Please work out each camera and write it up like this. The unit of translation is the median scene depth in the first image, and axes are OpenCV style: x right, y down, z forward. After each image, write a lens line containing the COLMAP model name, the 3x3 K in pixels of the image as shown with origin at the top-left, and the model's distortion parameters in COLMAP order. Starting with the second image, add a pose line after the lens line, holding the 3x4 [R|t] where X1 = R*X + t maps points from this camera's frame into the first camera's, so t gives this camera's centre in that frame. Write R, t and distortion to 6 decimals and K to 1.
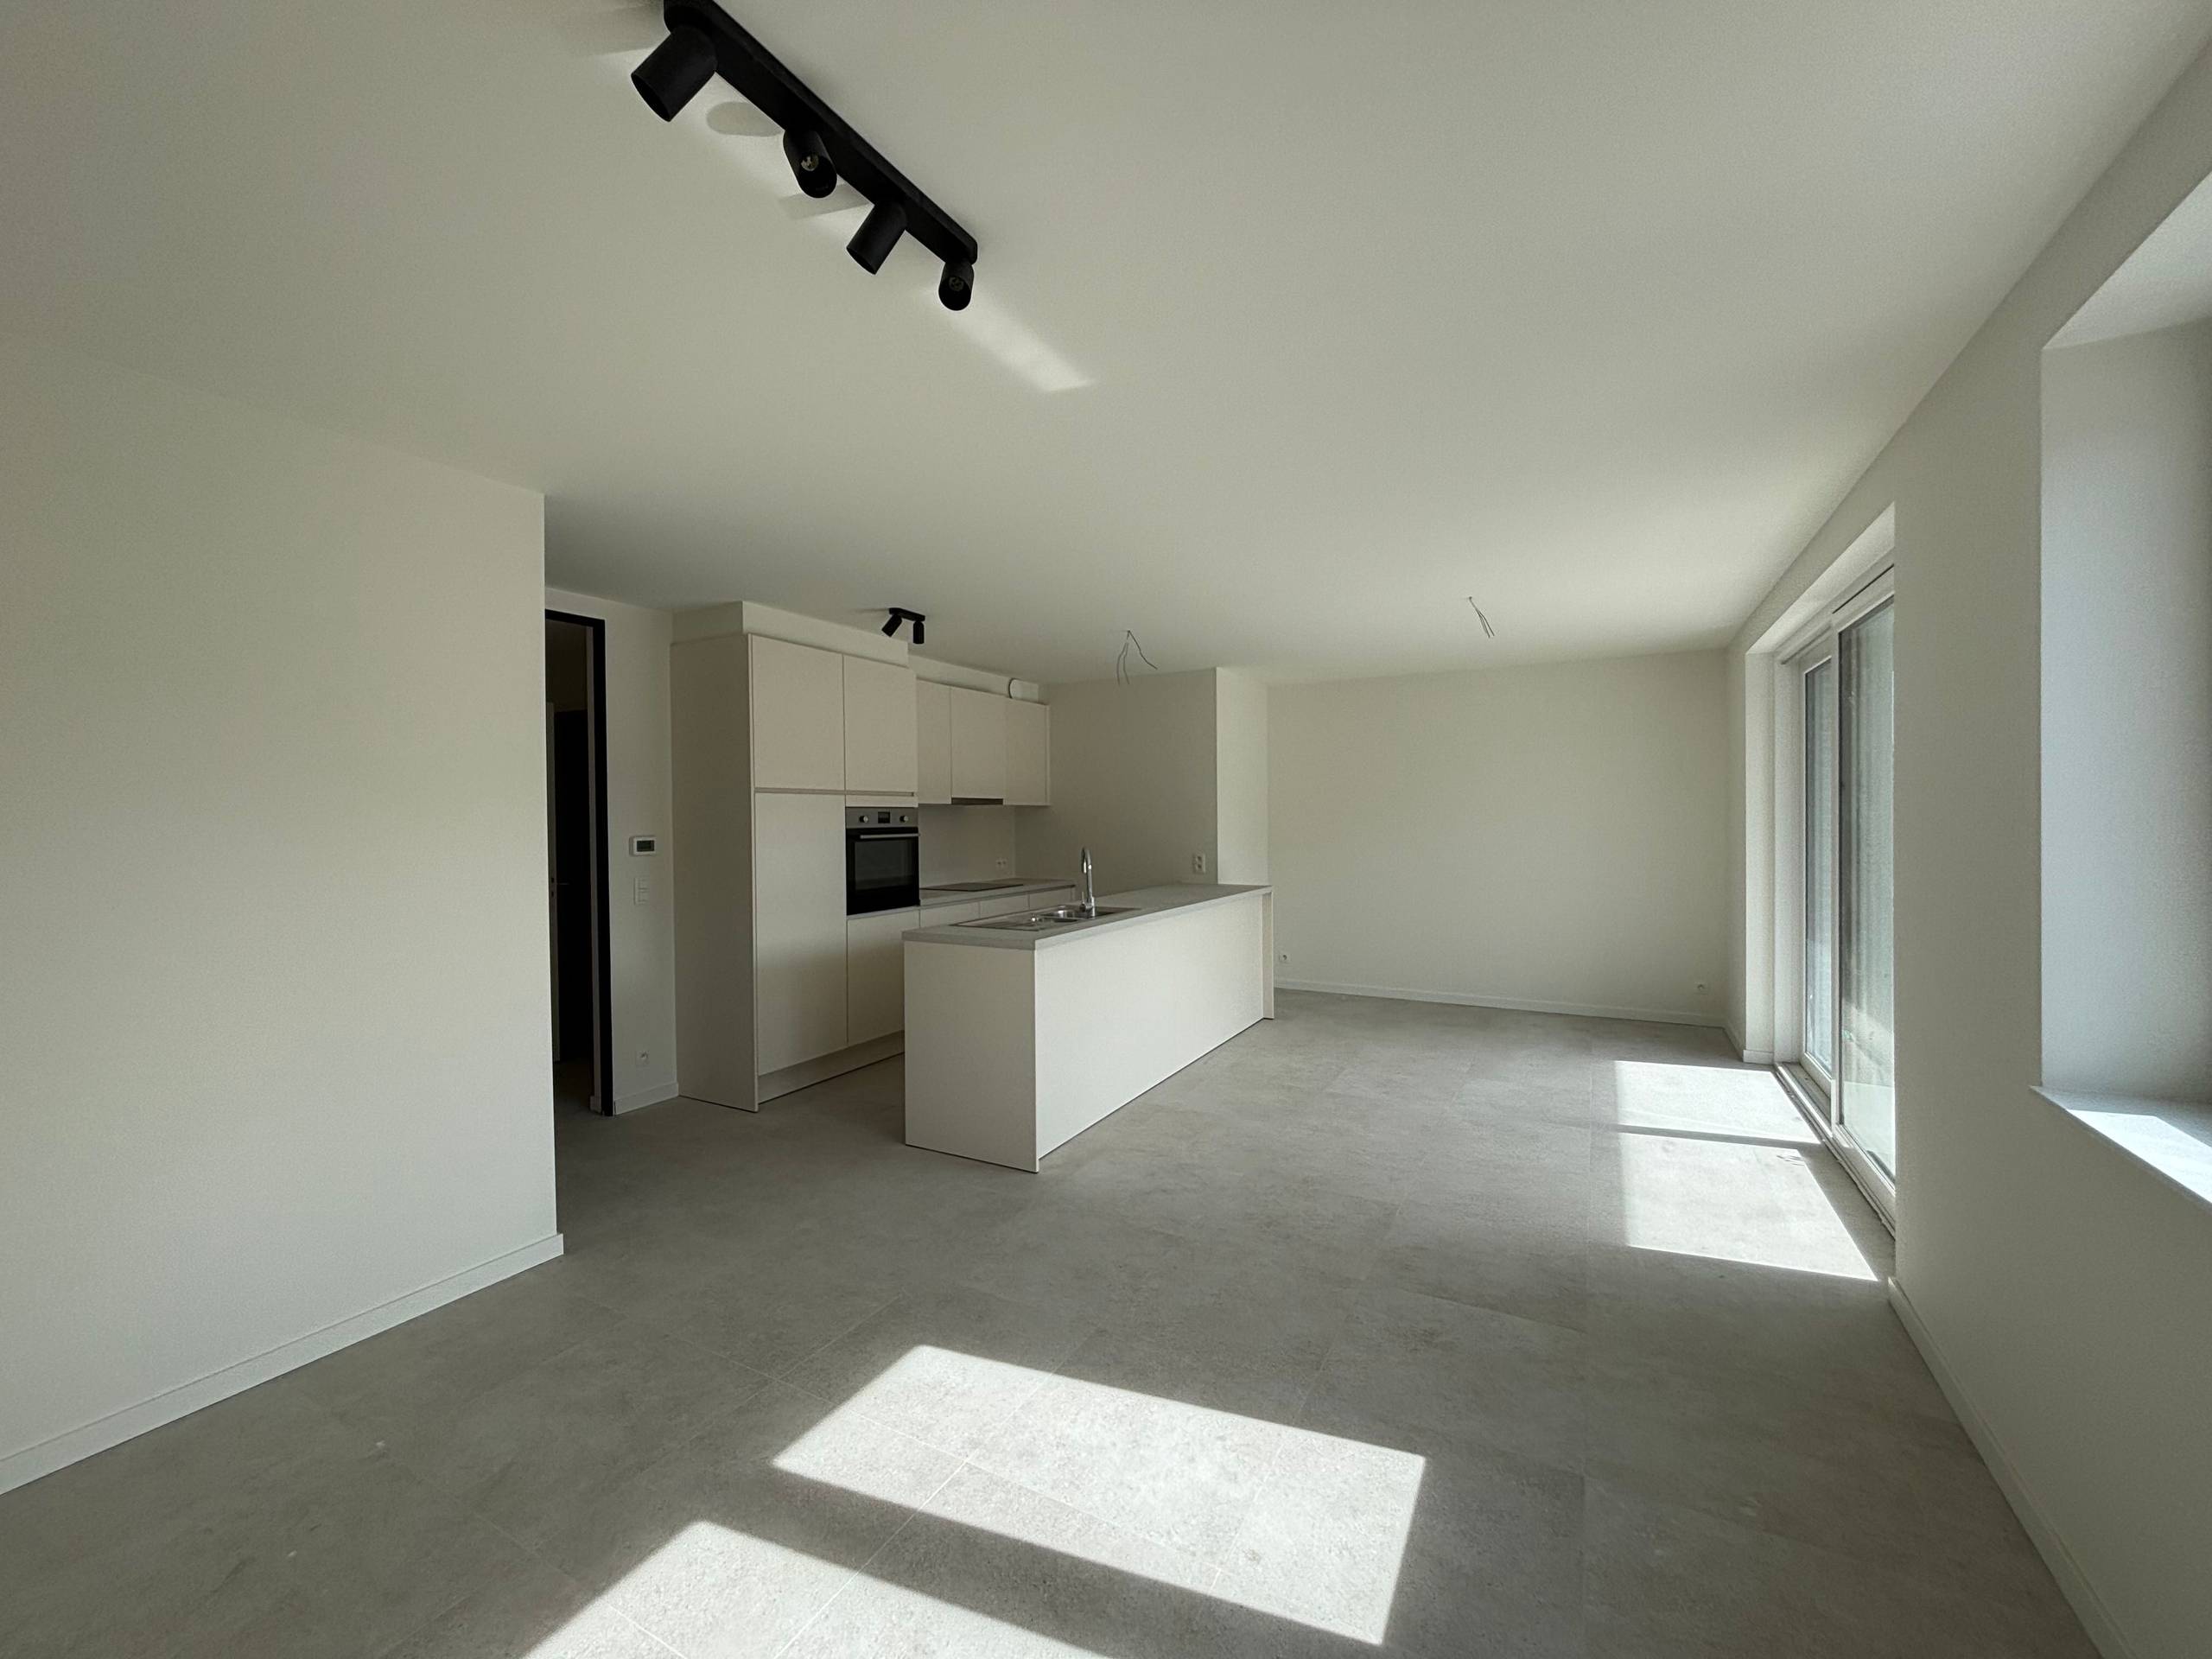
lens RADIAL K [[889.7, 0, 1097.6], [0, 889.7, 829.0], [0, 0, 1]] dist [0.000614, 0.000026]
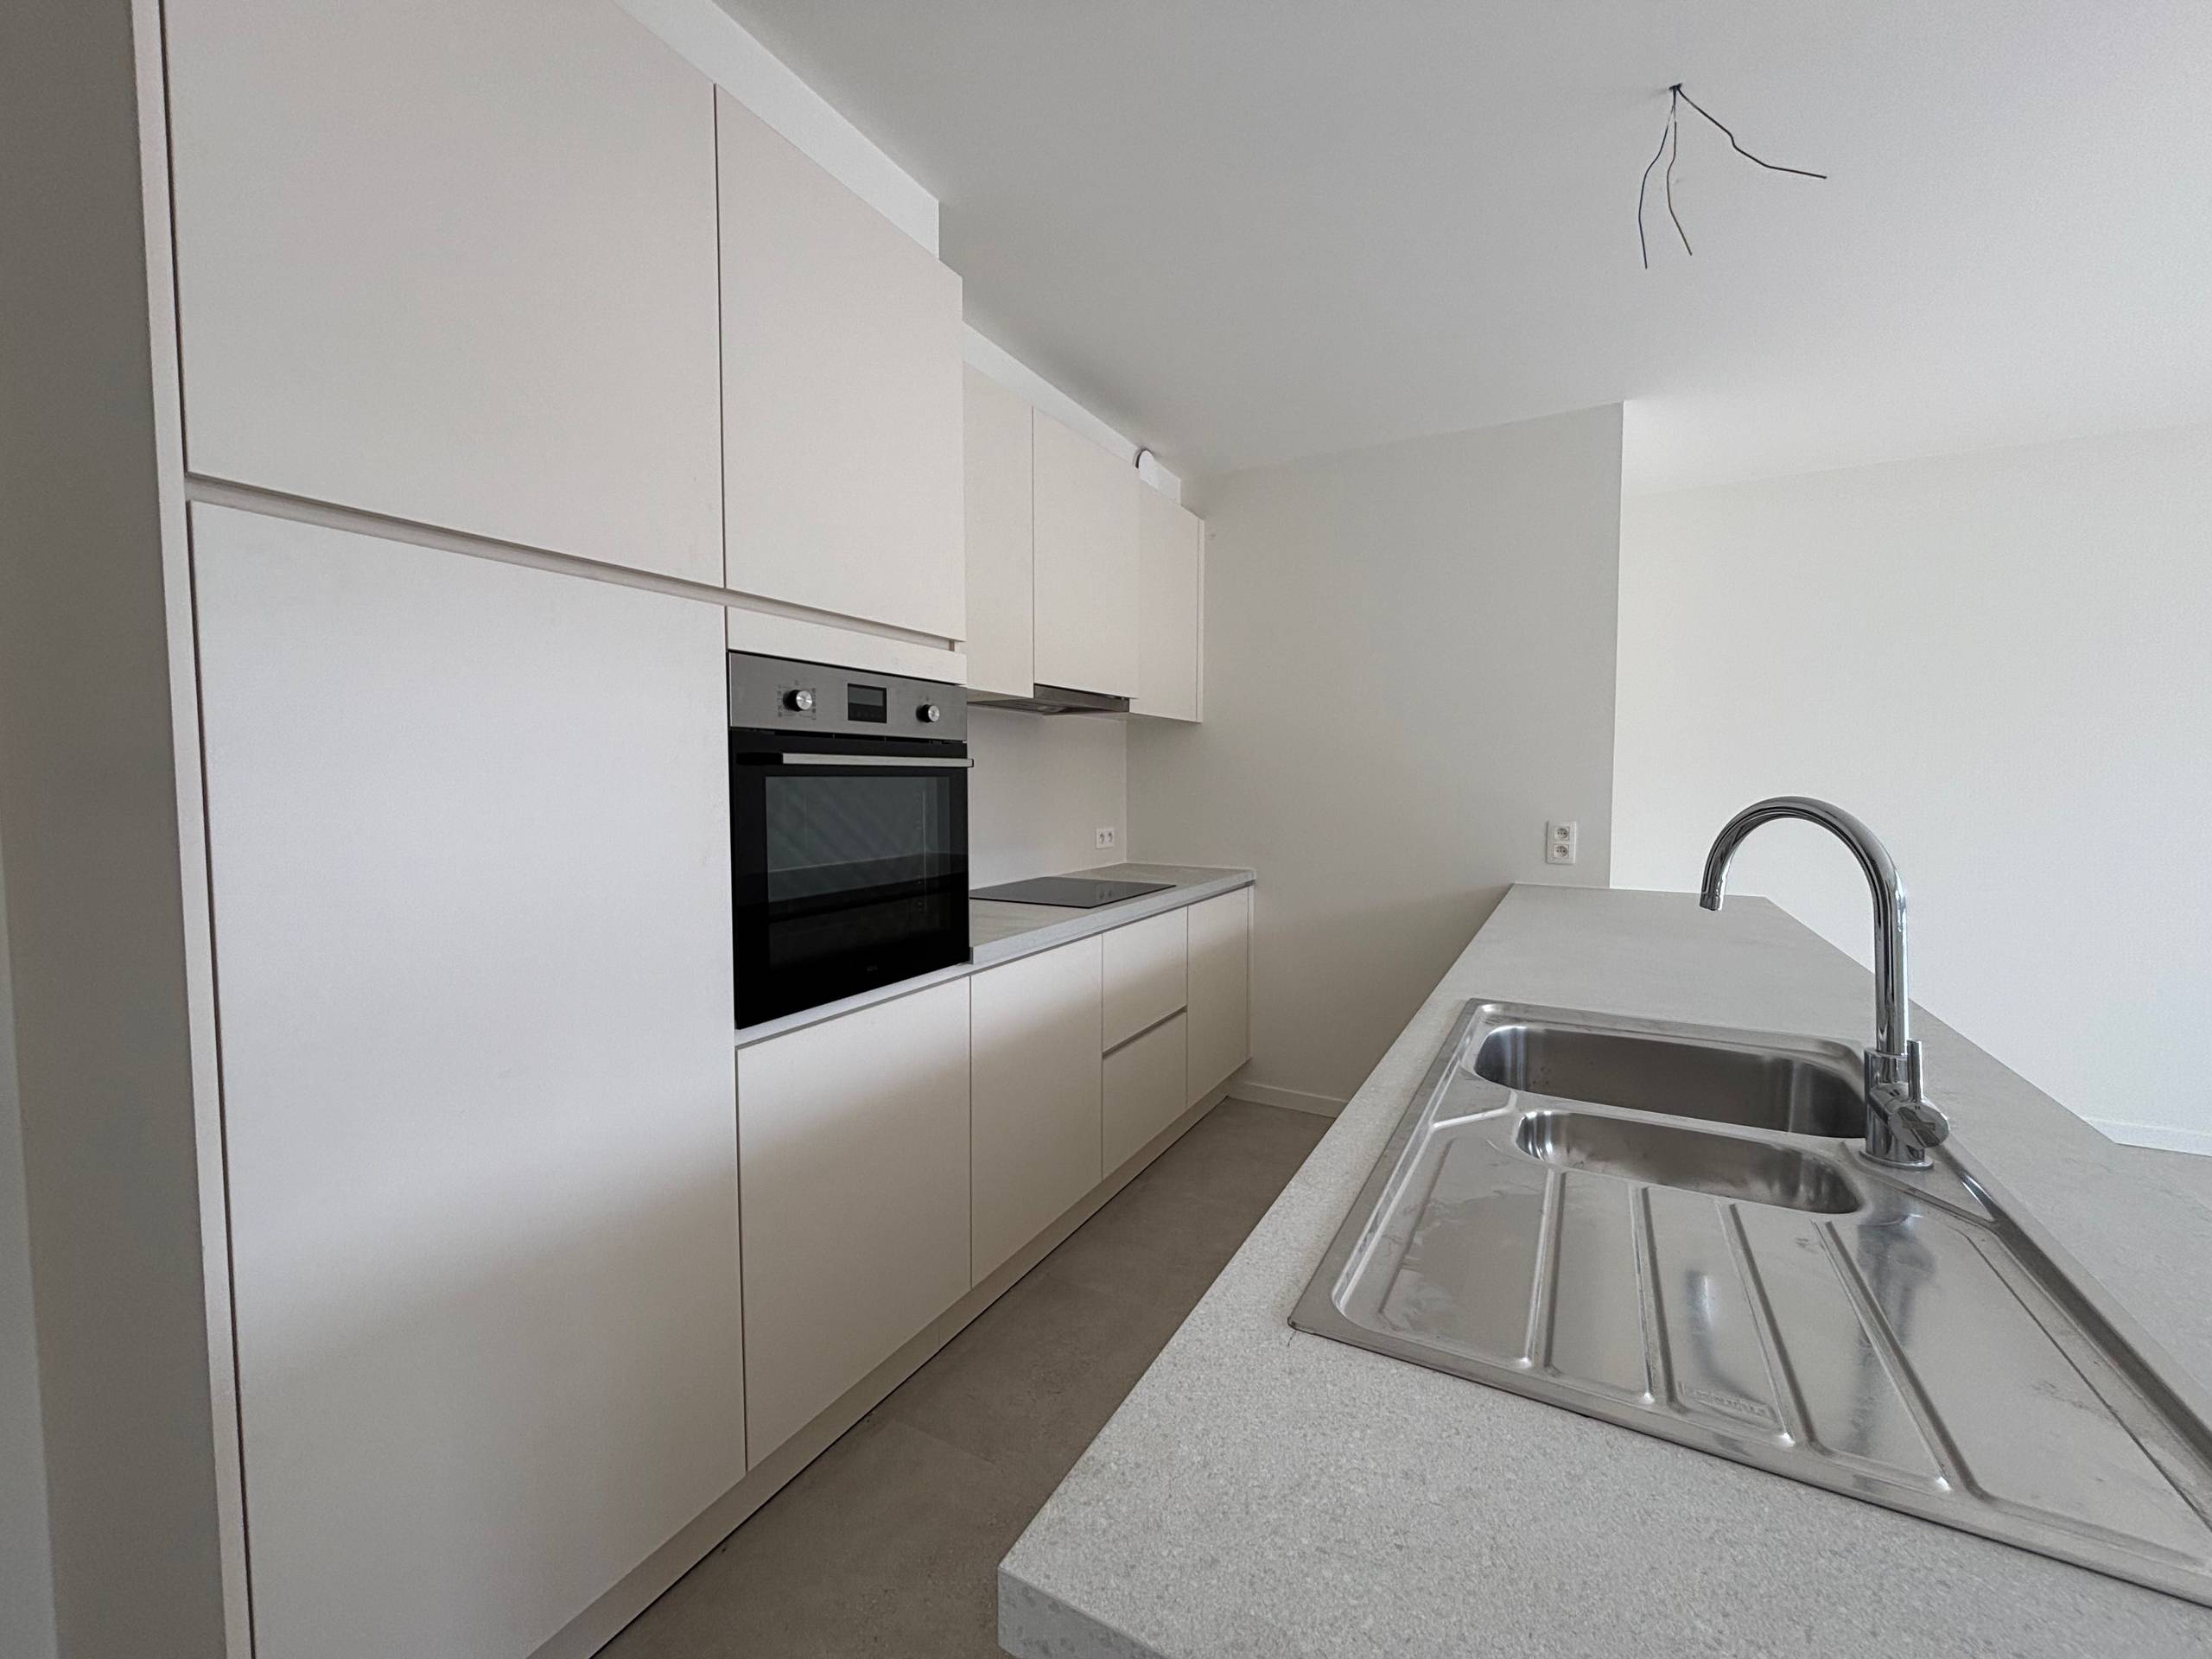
lens RADIAL K [[877.6, 0, 1097.9], [0, 877.6, 827.7], [0, 0, 1]] dist [0.000877, -0.000036]
pose [[0.999939, 0.009367, 0.005793, -0.170249], [-0.009600, 0.999087, 0.041635, 0.019185], [-0.005398, -0.041688, 0.999116, 0.732132]]
